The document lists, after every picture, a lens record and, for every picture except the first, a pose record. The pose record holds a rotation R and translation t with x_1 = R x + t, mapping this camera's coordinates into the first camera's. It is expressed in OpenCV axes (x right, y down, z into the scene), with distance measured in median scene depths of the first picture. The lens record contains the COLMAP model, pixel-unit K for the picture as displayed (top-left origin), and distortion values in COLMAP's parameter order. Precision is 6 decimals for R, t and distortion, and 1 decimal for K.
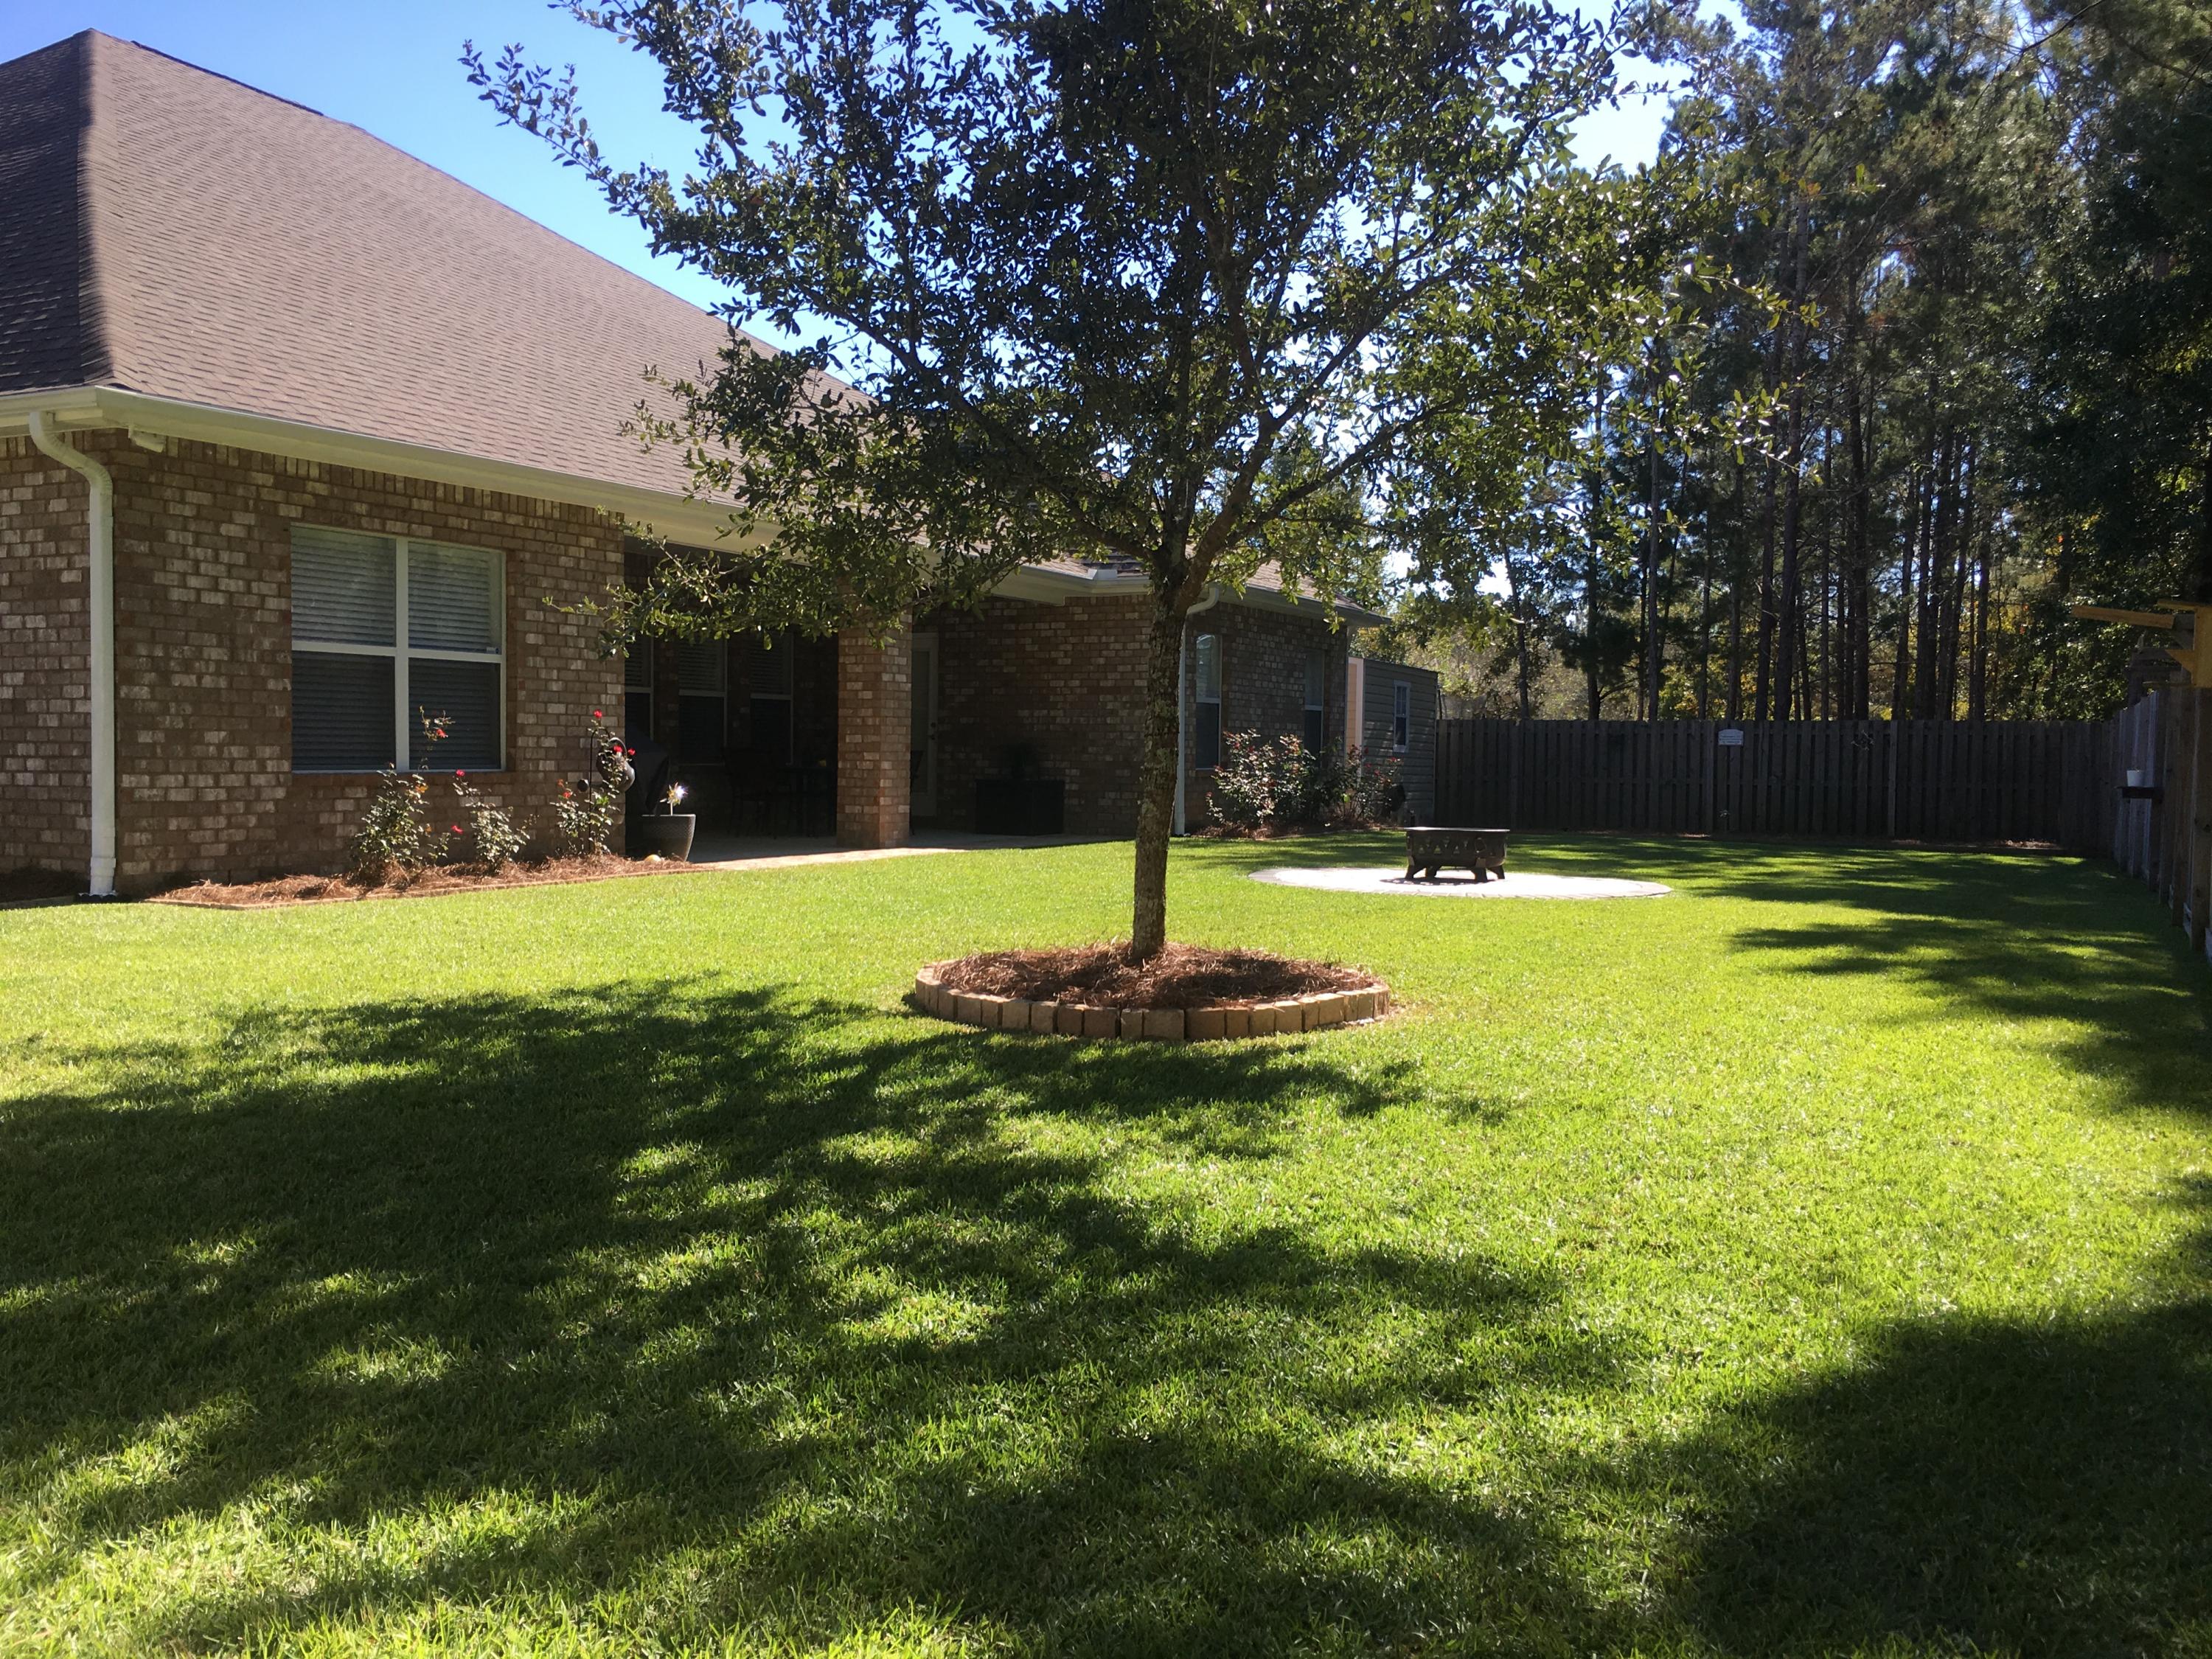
lens RADIAL K [[1952.1, 0, 1120.3], [0, 1952.1, 835.1], [0, 0, 1]] dist [0.102881, -0.152722]
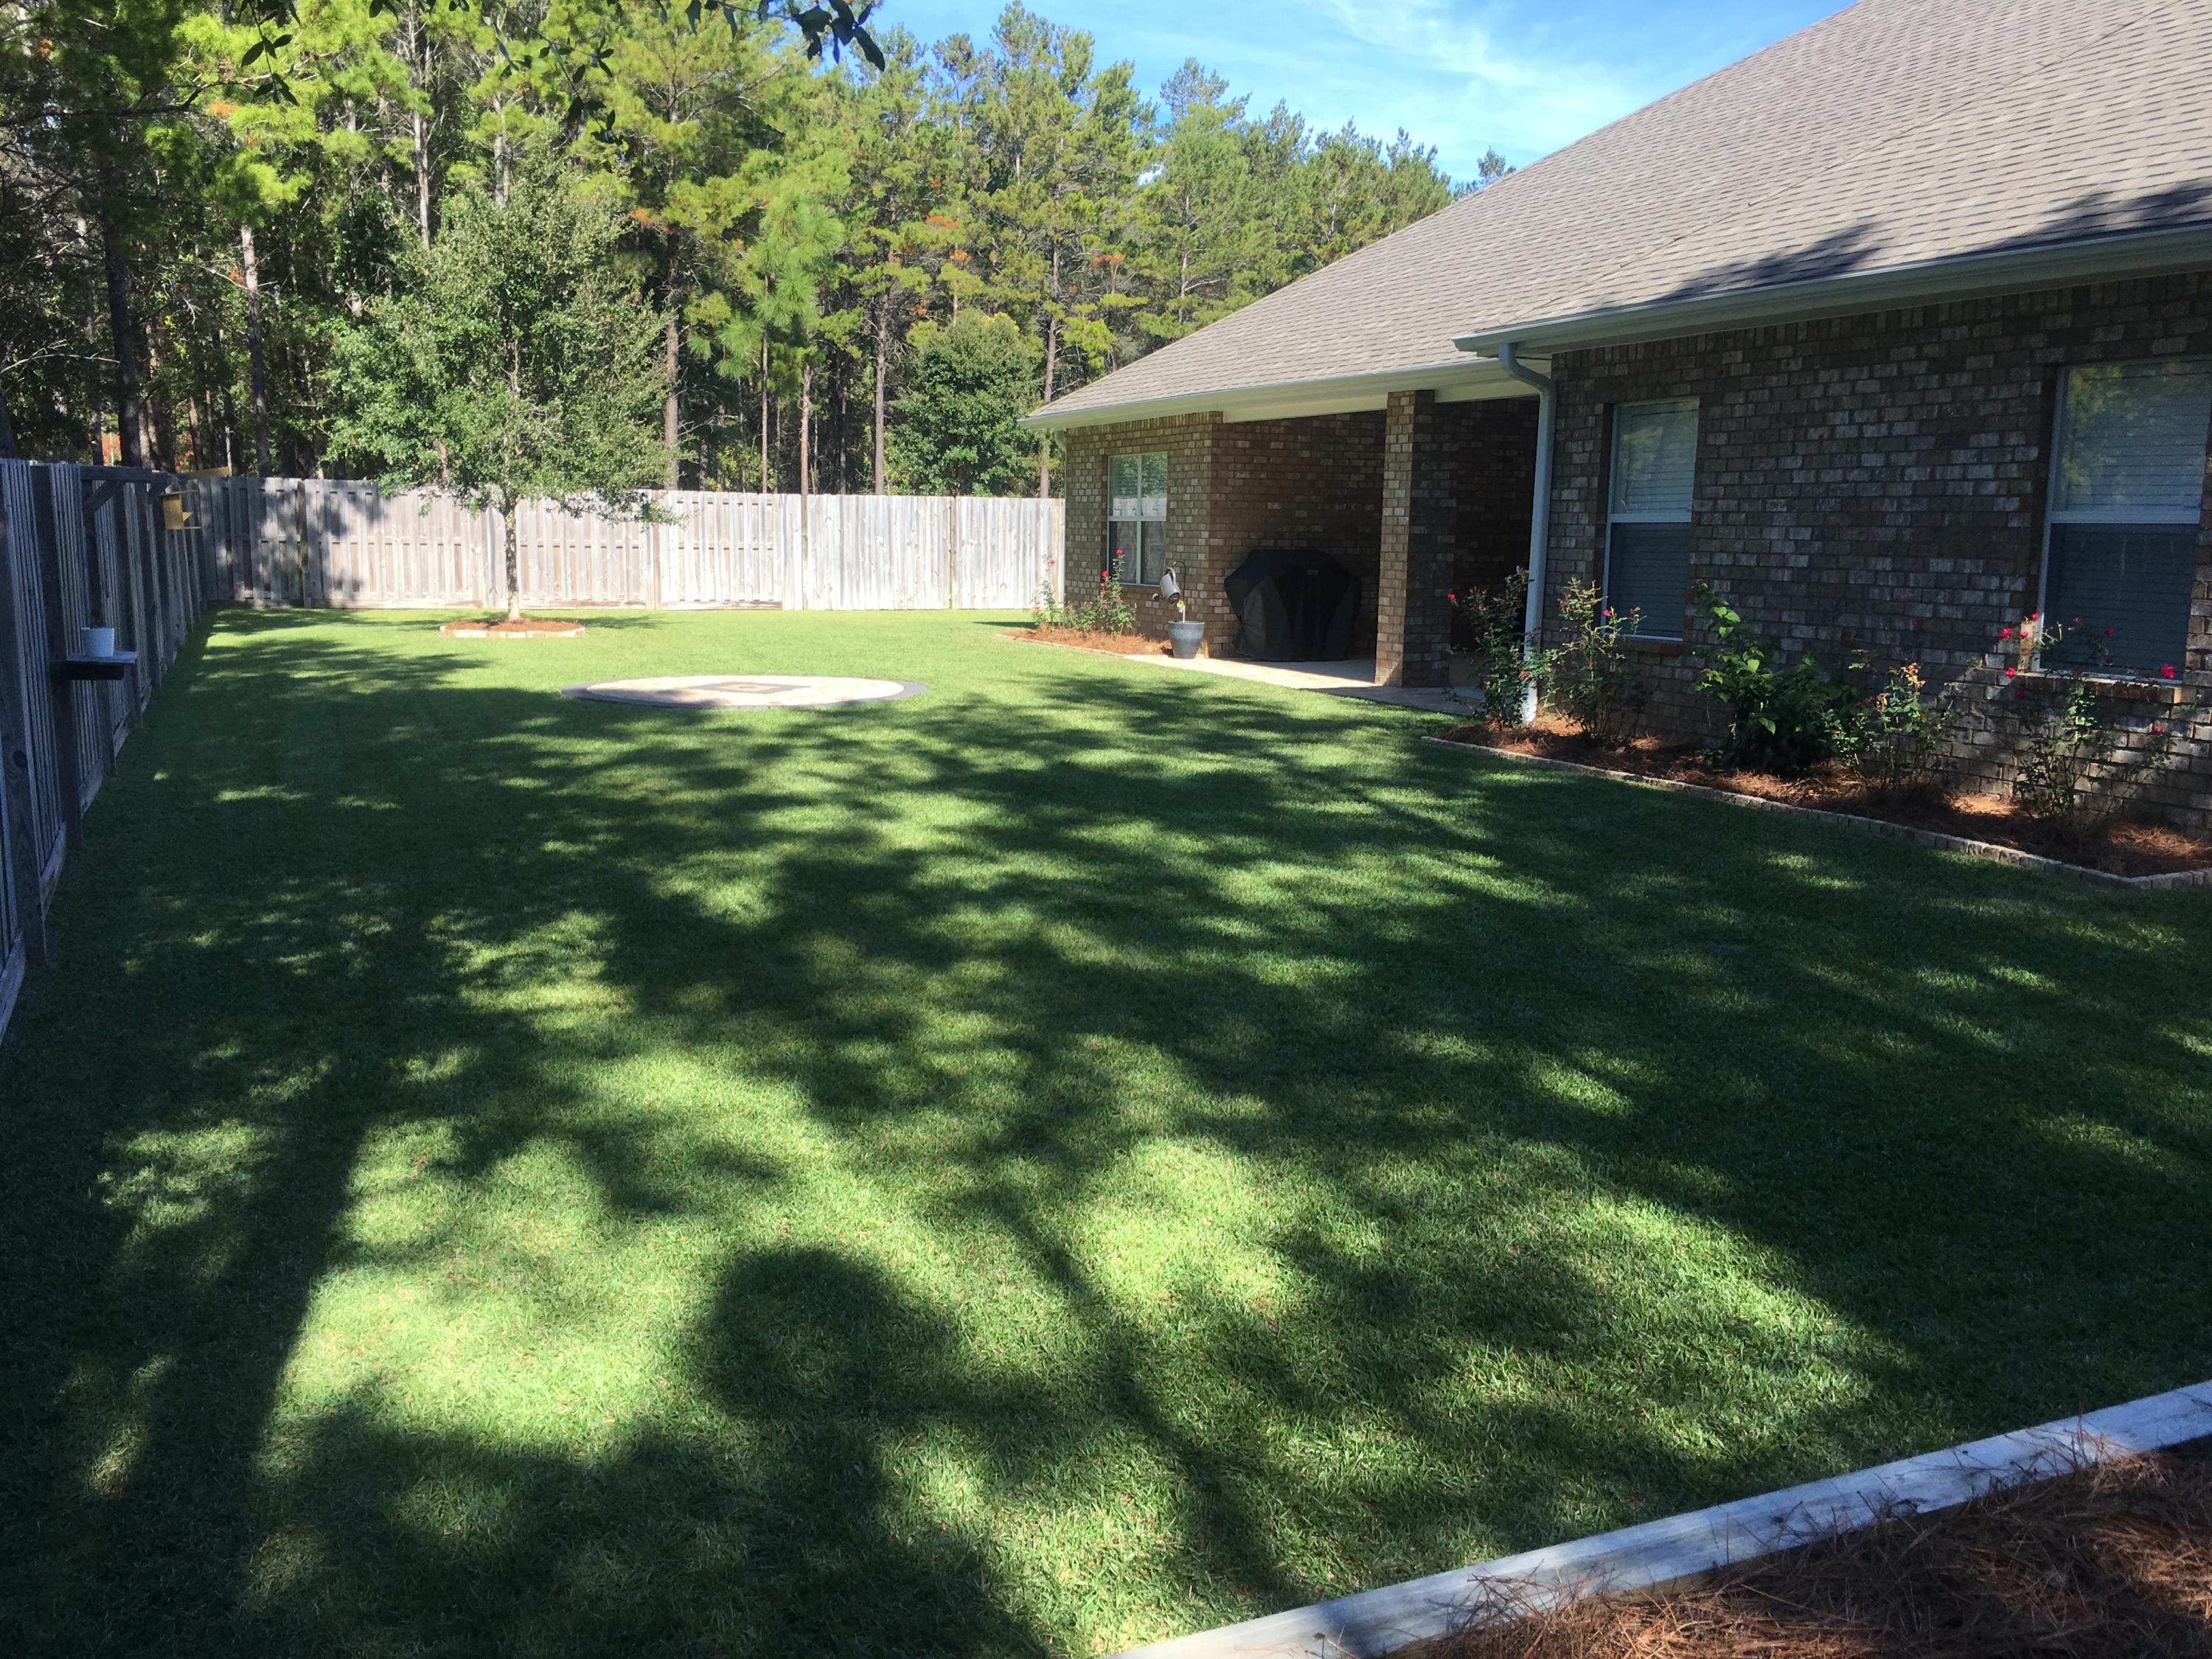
lens RADIAL K [[1888.6, 0, 1101.3], [0, 1888.6, 824.4], [0, 0, 1]] dist [0.086007, -0.116567]
pose [[-0.646406, 0.098699, -0.756583, 0.907507], [-0.053304, 0.983333, 0.173822, -0.106537], [0.761129, 0.152689, -0.630372, 1.923055]]
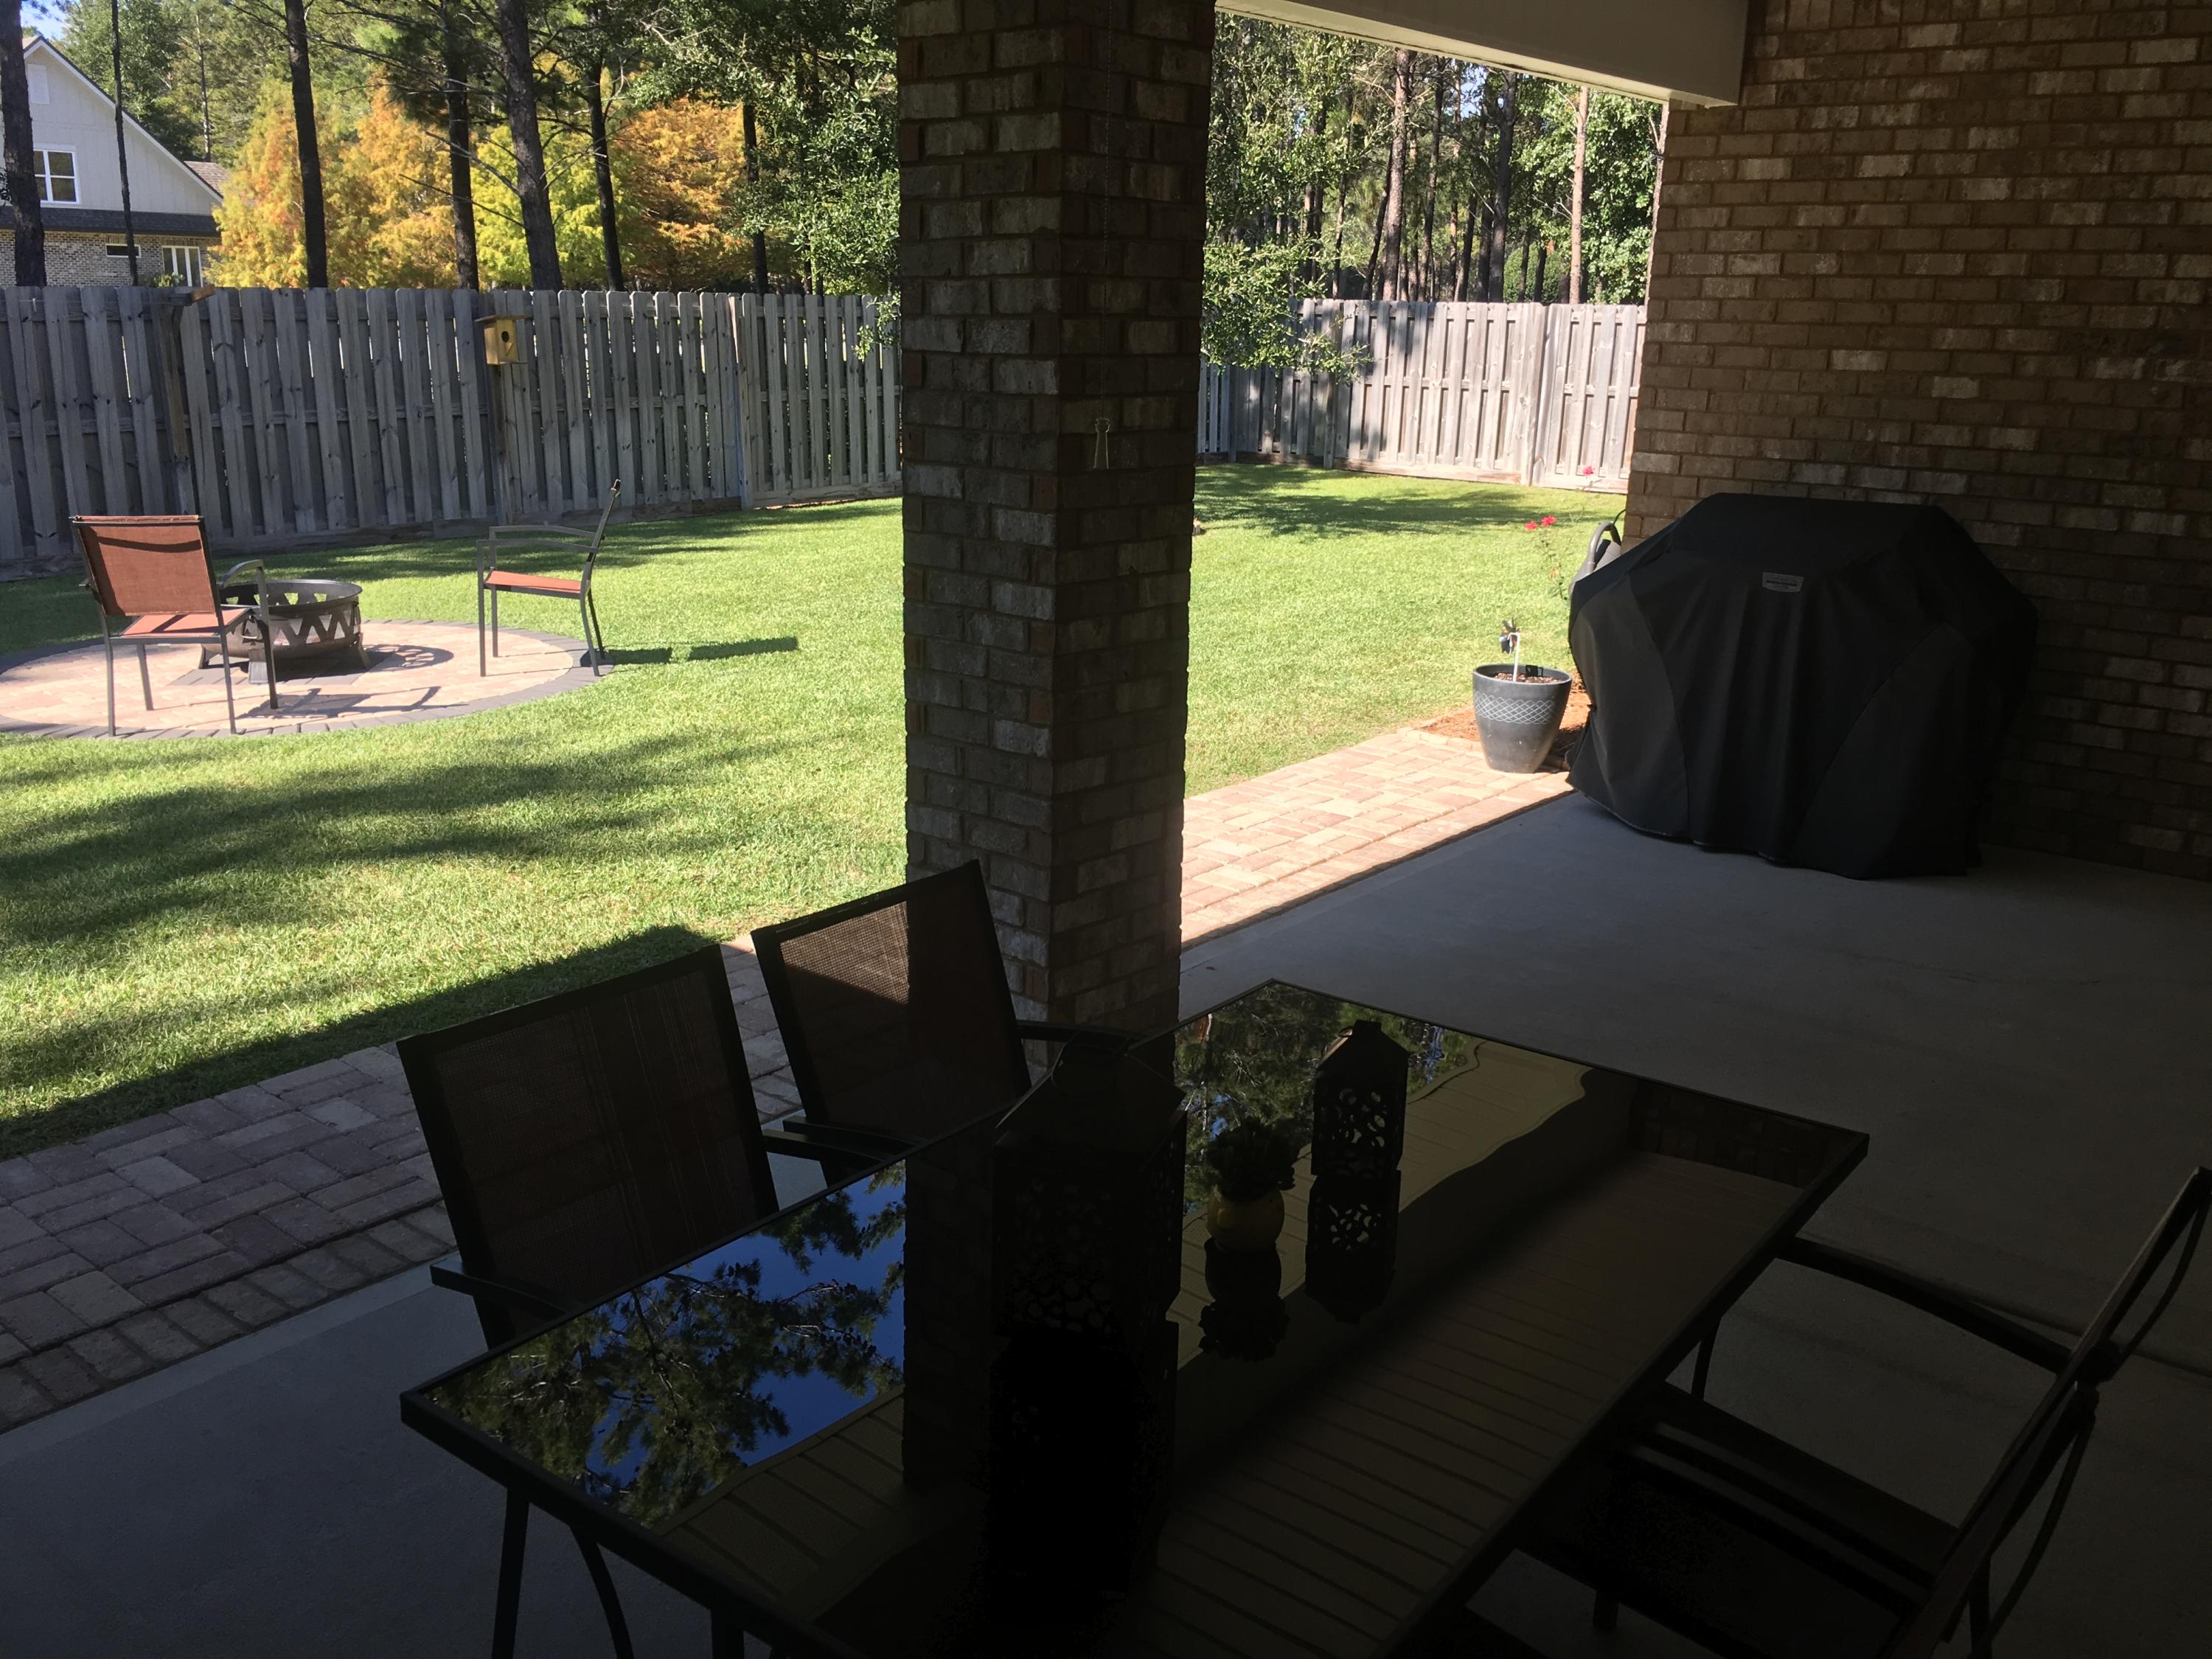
lens RADIAL K [[1899.5, 0, 1095.4], [0, 1899.5, 823.6], [0, 0, 1]] dist [0.072336, -0.103491]
pose [[-0.972948, -0.091065, 0.212320, -0.238985], [-0.022211, 0.951648, 0.306386, -0.133825], [-0.229955, 0.293382, -0.927927, 1.588017]]
